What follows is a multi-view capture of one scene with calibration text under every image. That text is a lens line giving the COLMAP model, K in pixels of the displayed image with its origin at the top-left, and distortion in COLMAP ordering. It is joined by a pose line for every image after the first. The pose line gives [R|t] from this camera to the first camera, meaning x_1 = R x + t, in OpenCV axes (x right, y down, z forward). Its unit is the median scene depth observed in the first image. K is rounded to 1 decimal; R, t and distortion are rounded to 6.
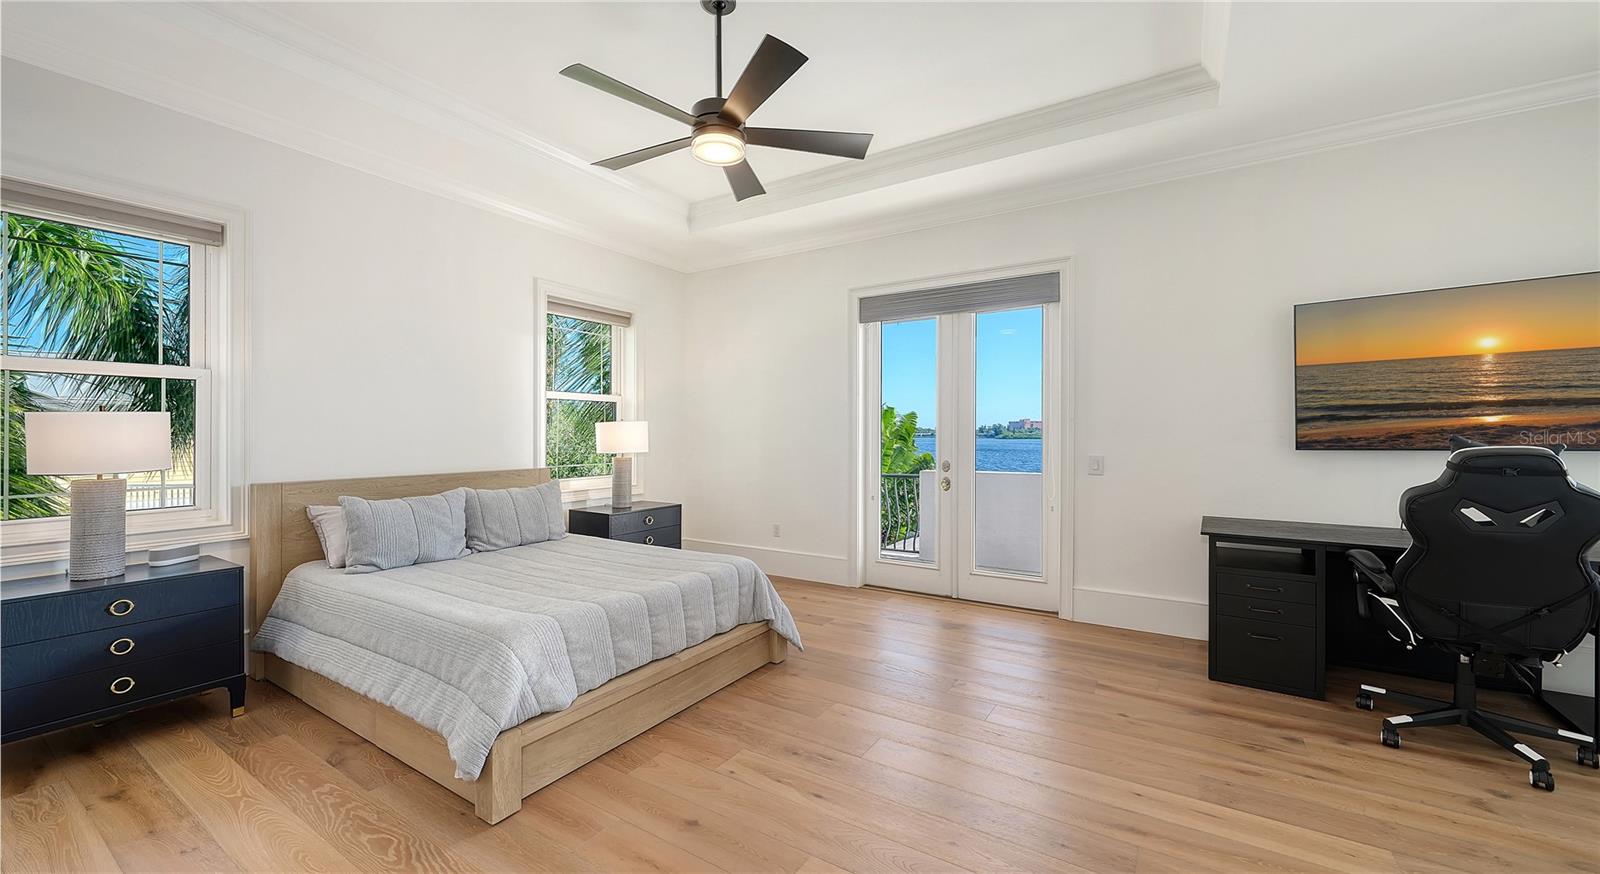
lens RADIAL K [[617.2, 0, 806.0], [0, 617.2, 439.4], [0, 0, 1]] dist [-0.000820, -0.000113]
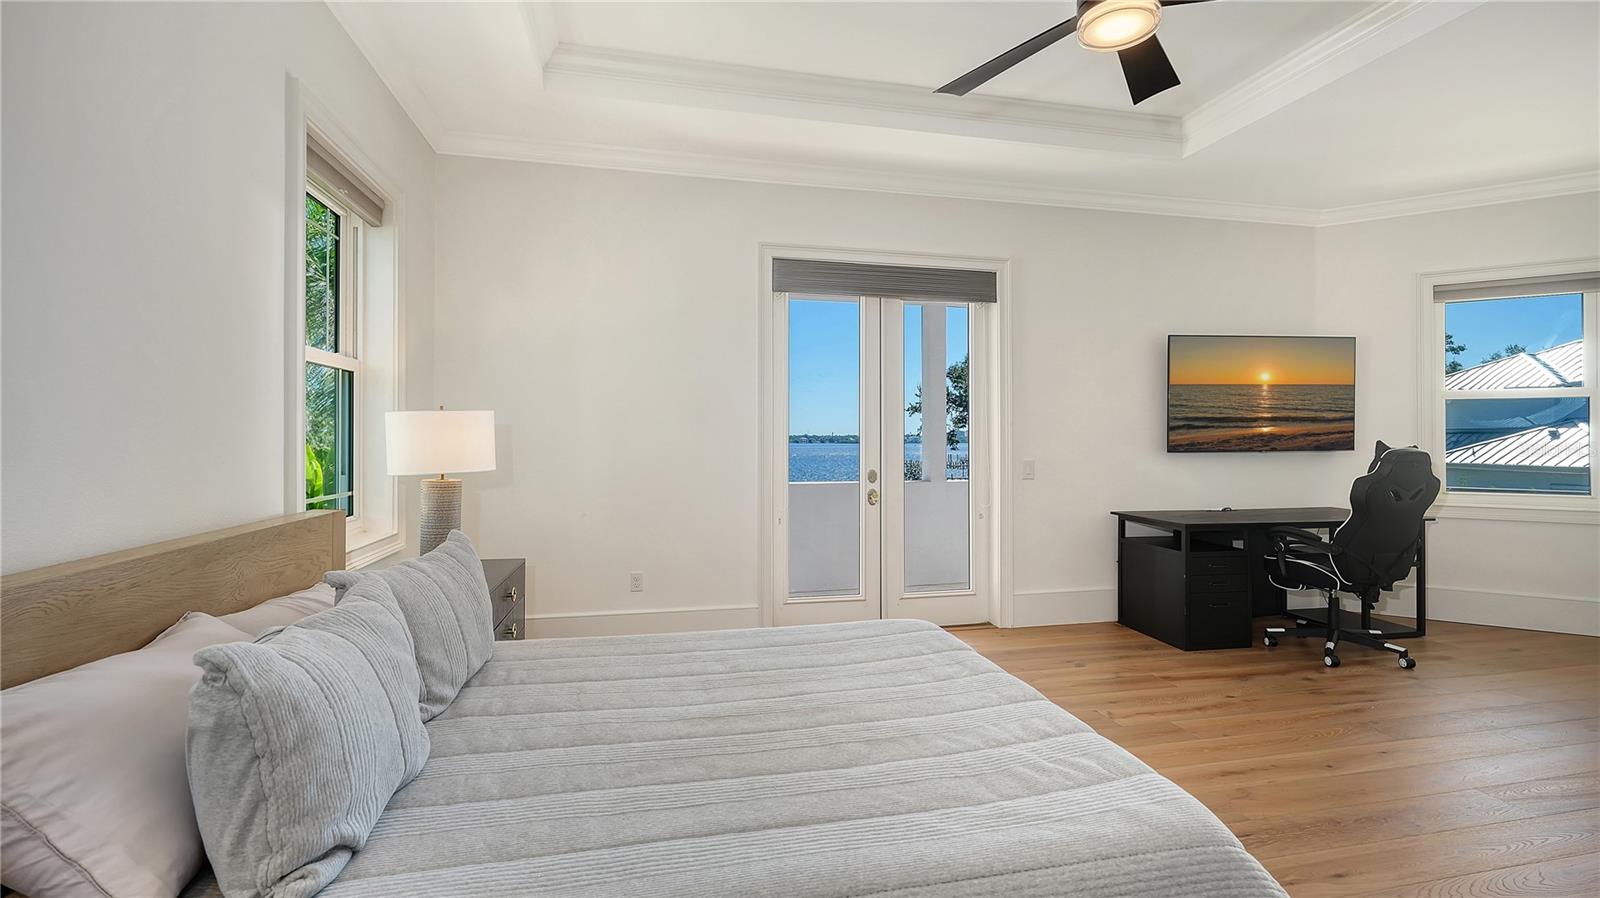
lens RADIAL K [[715.7, 0, 802.8], [0, 715.7, 442.4], [0, 0, 1]] dist [0.010319, 0.000031]
pose [[0.696838, -0.000038, 0.717229, -0.763083], [0.002306, 0.999995, -0.002188, -0.001346], [-0.717225, 0.003179, 0.696834, 0.538304]]
